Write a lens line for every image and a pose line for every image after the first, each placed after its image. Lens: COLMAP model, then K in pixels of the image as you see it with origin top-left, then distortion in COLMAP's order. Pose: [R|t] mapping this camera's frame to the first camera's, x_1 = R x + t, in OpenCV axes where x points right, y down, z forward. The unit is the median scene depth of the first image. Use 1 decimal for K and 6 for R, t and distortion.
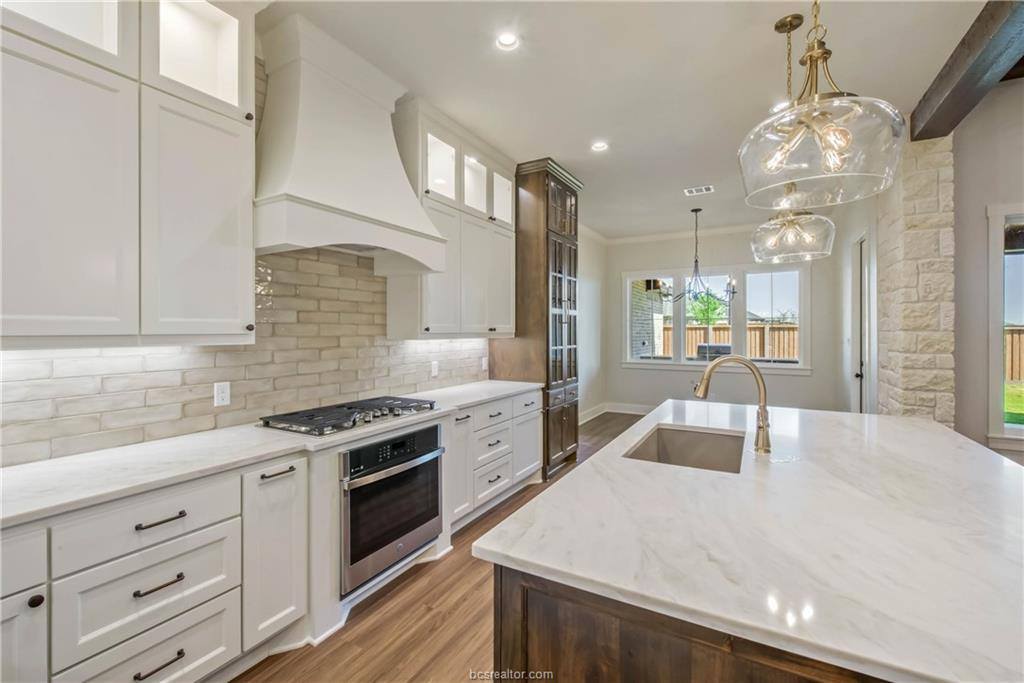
lens RADIAL K [[437.7, 0, 509.9], [0, 437.7, 330.5], [0, 0, 1]] dist [0.003442, -0.000144]
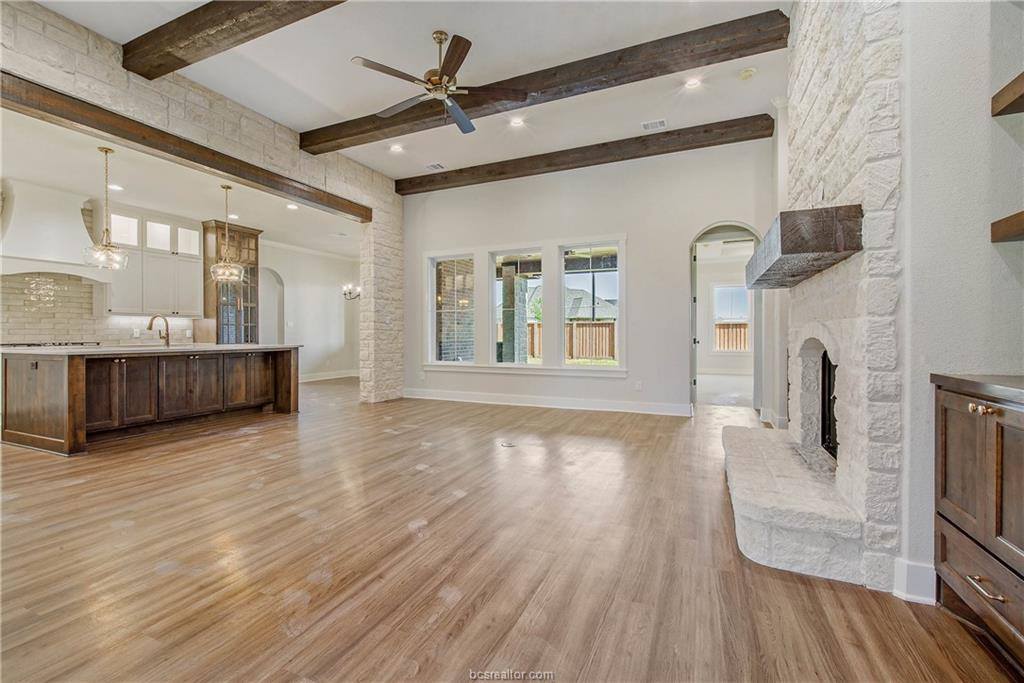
lens RADIAL K [[437.7, 0, 507.3], [0, 437.7, 336.1], [0, 0, 1]] dist [0.003442, -0.000144]
pose [[0.993935, -0.005931, 0.109807, 1.418878], [0.005334, 0.999969, 0.005724, 0.114492], [-0.109838, -0.005103, 0.993936, -1.237419]]
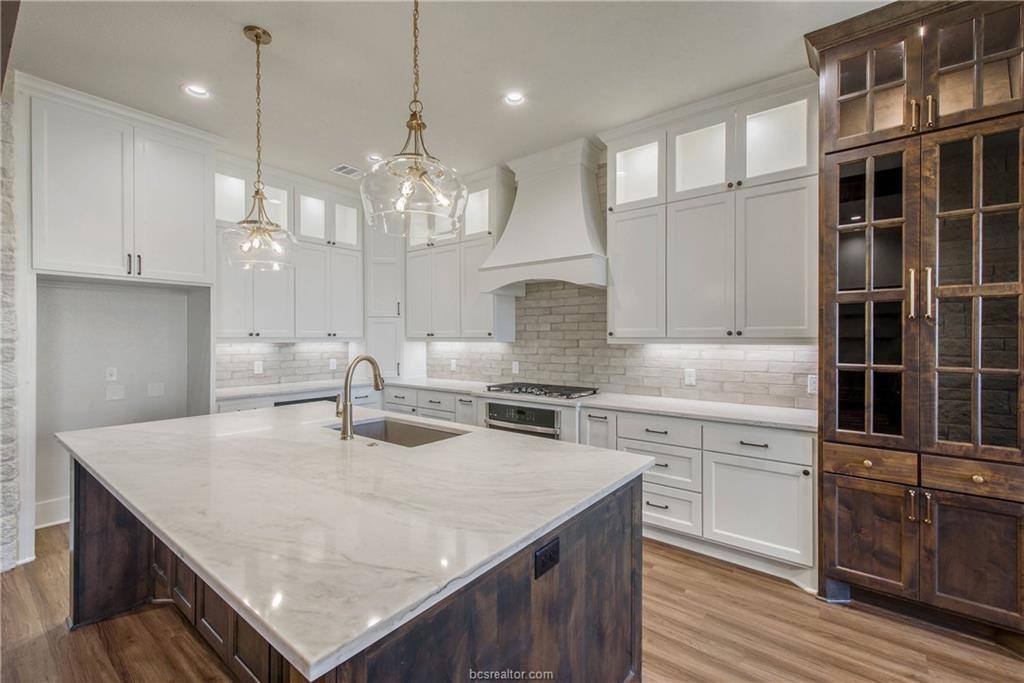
lens RADIAL K [[437.7, 0, 507.9], [0, 437.7, 335.4], [0, 0, 1]] dist [0.003442, -0.000144]
pose [[-0.145657, -0.006687, -0.989313, 0.929119], [-0.000450, 0.999977, -0.006693, 0.008742], [0.989335, -0.000529, -0.145657, 0.892996]]
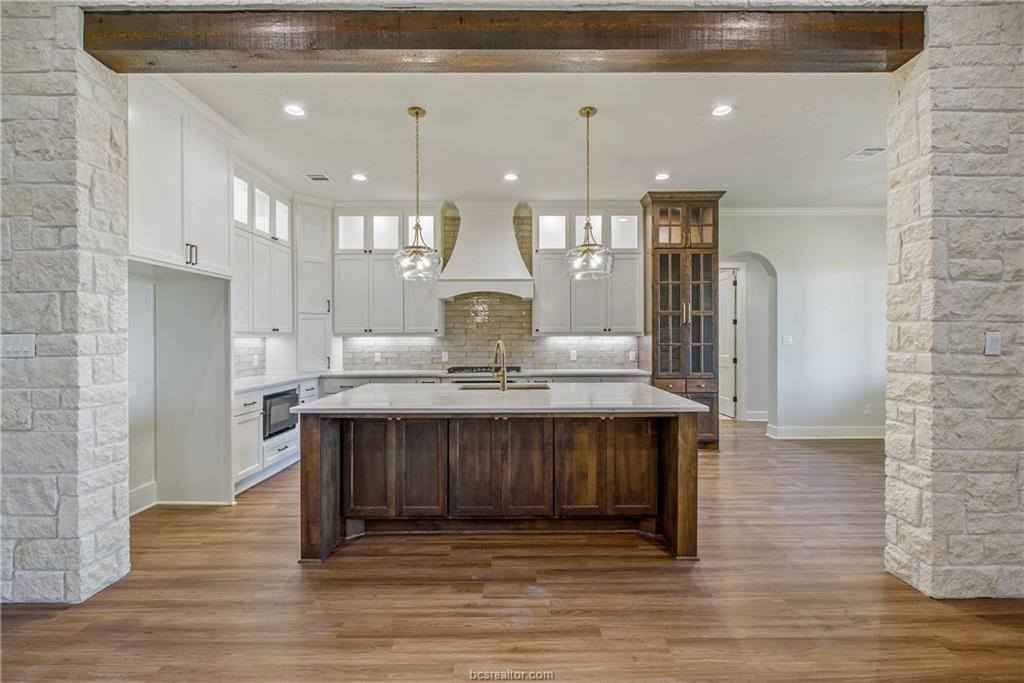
lens RADIAL K [[437.7, 0, 532.2], [0, 437.7, 338.4], [0, 0, 1]] dist [0.003442, -0.000144]
pose [[0.521233, -0.000044, -0.853414, 1.270581], [0.004115, 0.999989, 0.002462, 0.025566], [0.853404, -0.004795, 0.521228, 0.074728]]
